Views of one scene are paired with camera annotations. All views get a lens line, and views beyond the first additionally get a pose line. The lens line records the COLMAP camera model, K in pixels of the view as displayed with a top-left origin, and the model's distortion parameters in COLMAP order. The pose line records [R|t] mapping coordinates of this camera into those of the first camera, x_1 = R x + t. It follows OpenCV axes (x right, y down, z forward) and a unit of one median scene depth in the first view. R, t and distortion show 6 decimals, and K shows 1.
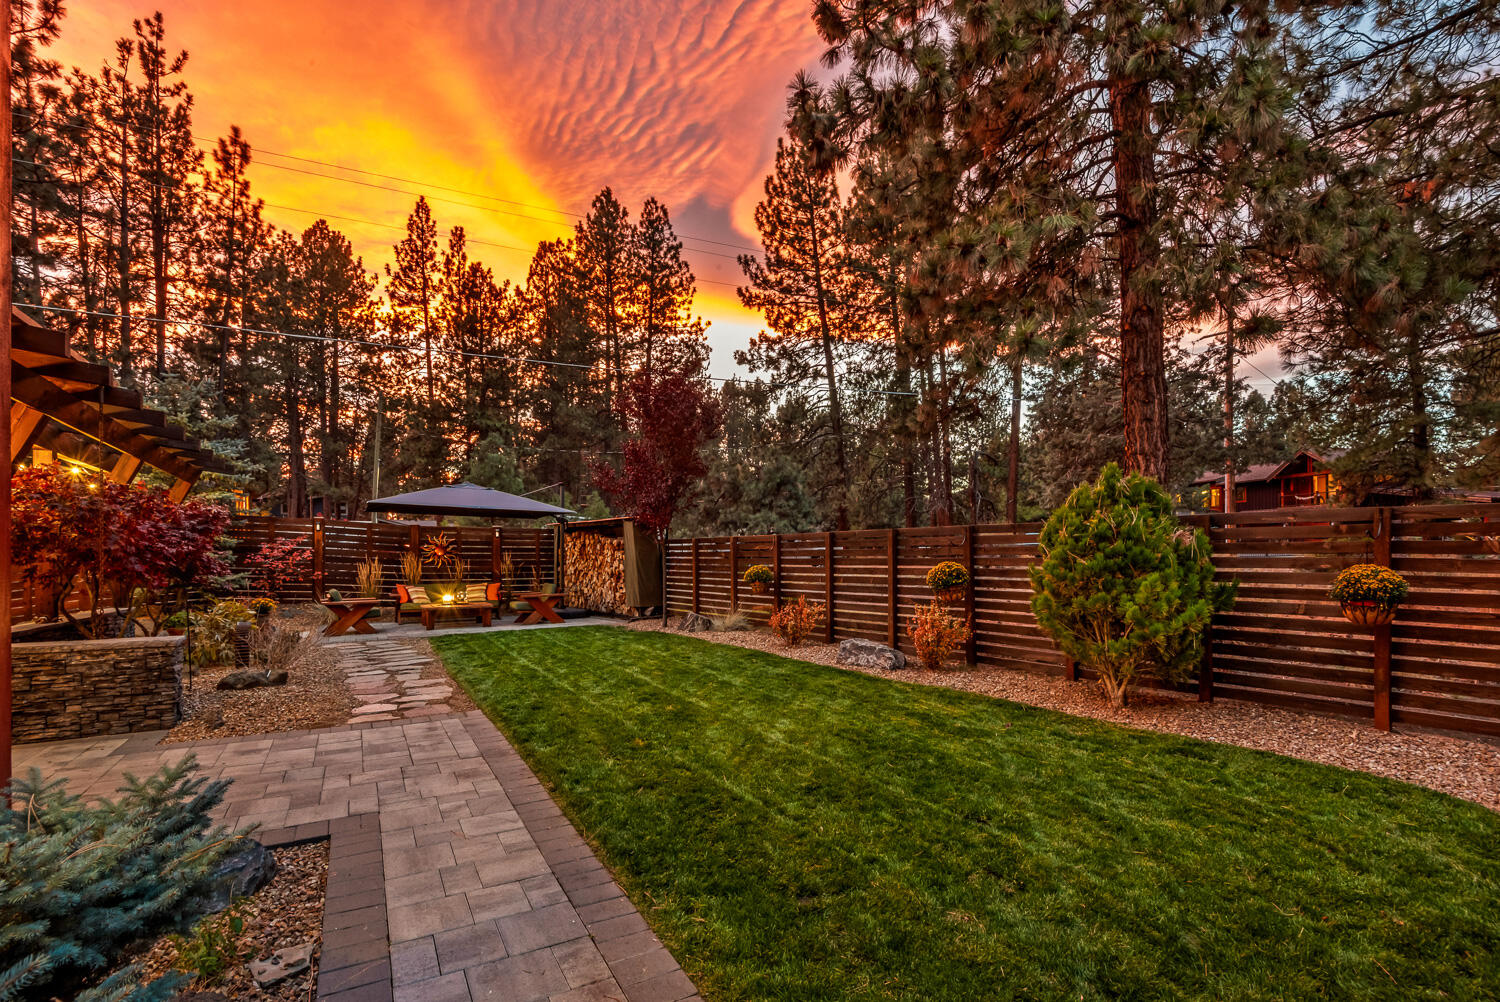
lens RADIAL K [[713.9, 0, 754.5], [0, 713.9, 576.1], [0, 0, 1]] dist [0.006008, -0.002077]
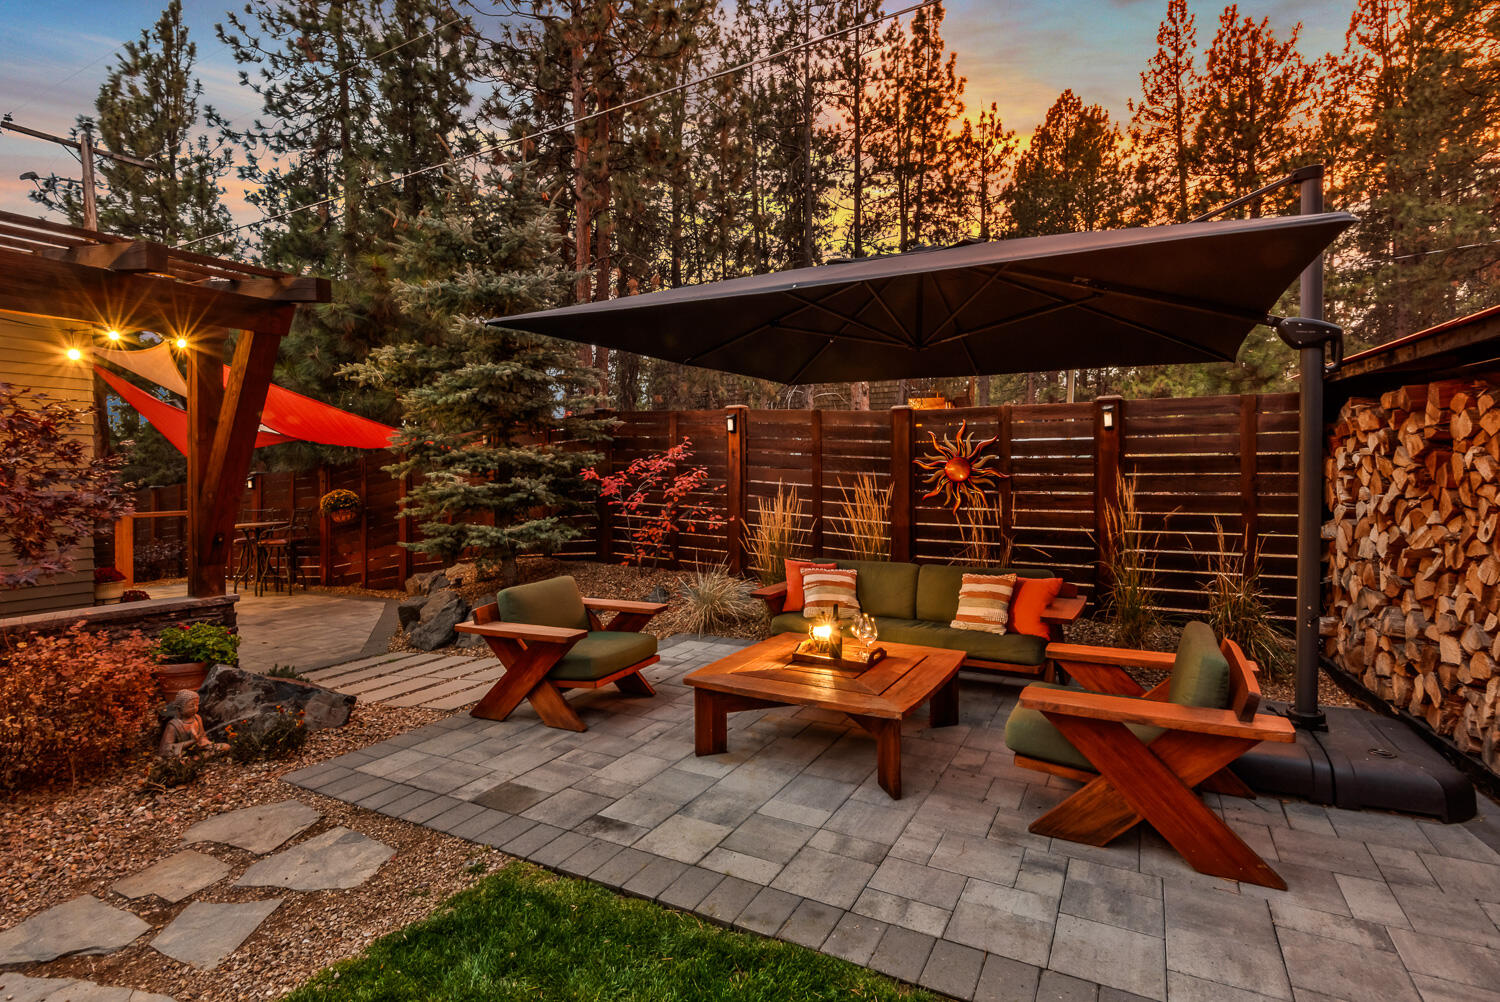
lens RADIAL K [[713.9, 0, 781.4], [0, 713.9, 465.8], [0, 0, 1]] dist [0.006008, -0.002077]
pose [[0.539953, -0.007905, -0.841658, -0.059018], [-0.016421, 0.999667, -0.019924, -0.010217], [0.841535, 0.024578, 0.539643, 0.257868]]
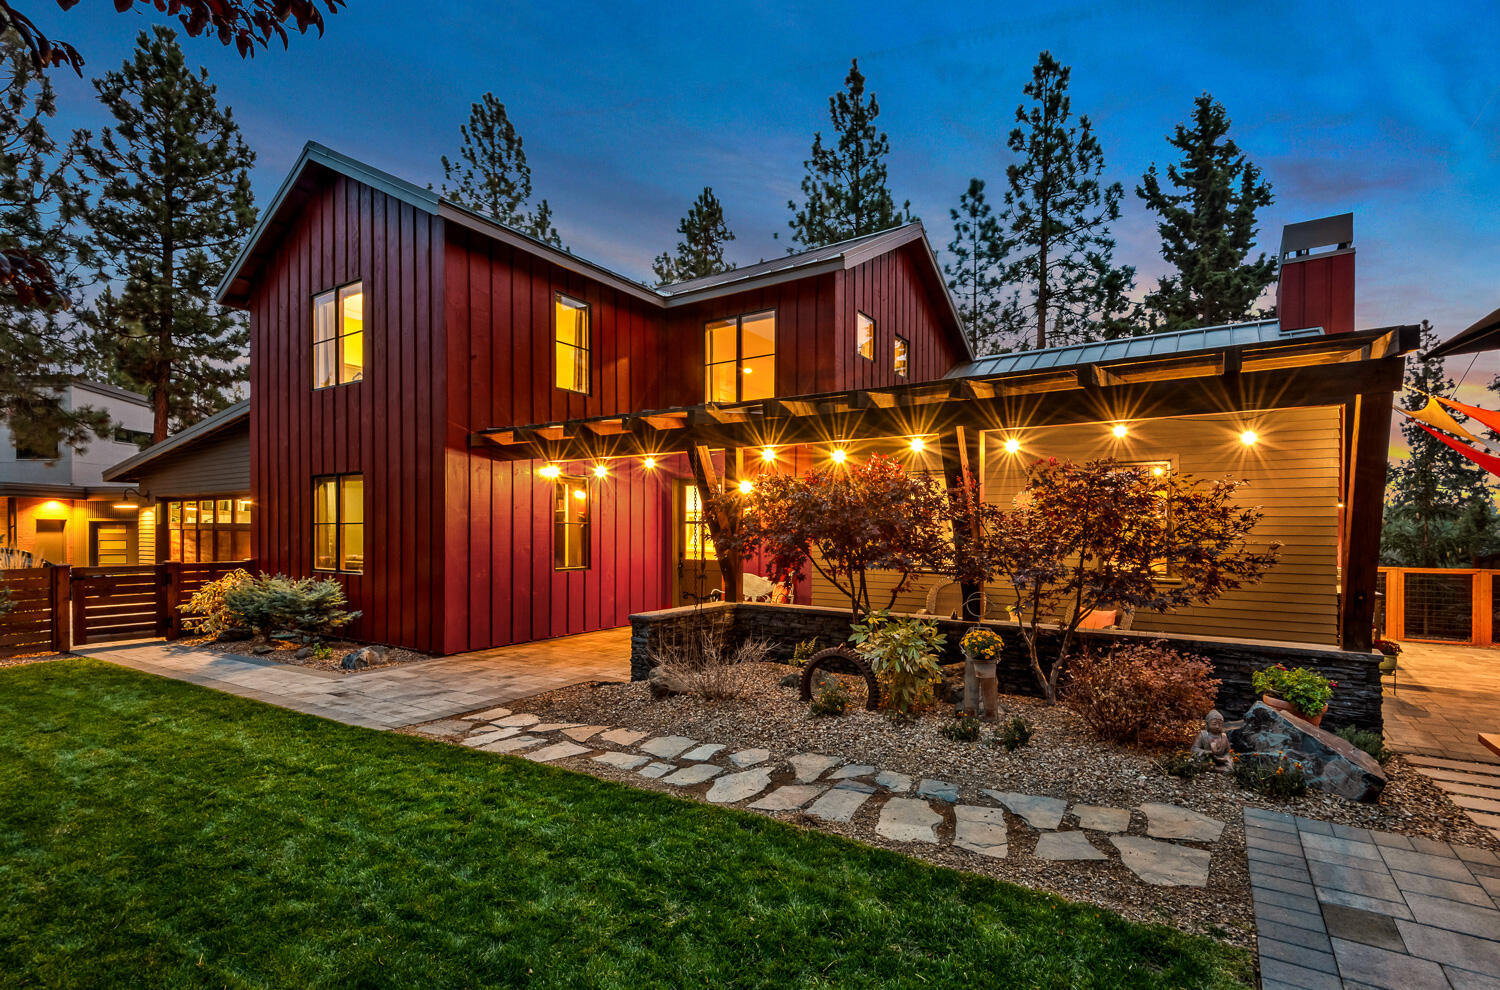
lens RADIAL K [[713.9, 0, 750.5], [0, 713.9, 508.6], [0, 0, 1]] dist [0.006008, -0.002077]
pose [[-0.880145, -0.015880, -0.474439, -0.059202], [-0.020782, 0.999771, 0.005092, -0.012739], [0.474249, 0.014341, -0.880274, 0.304744]]
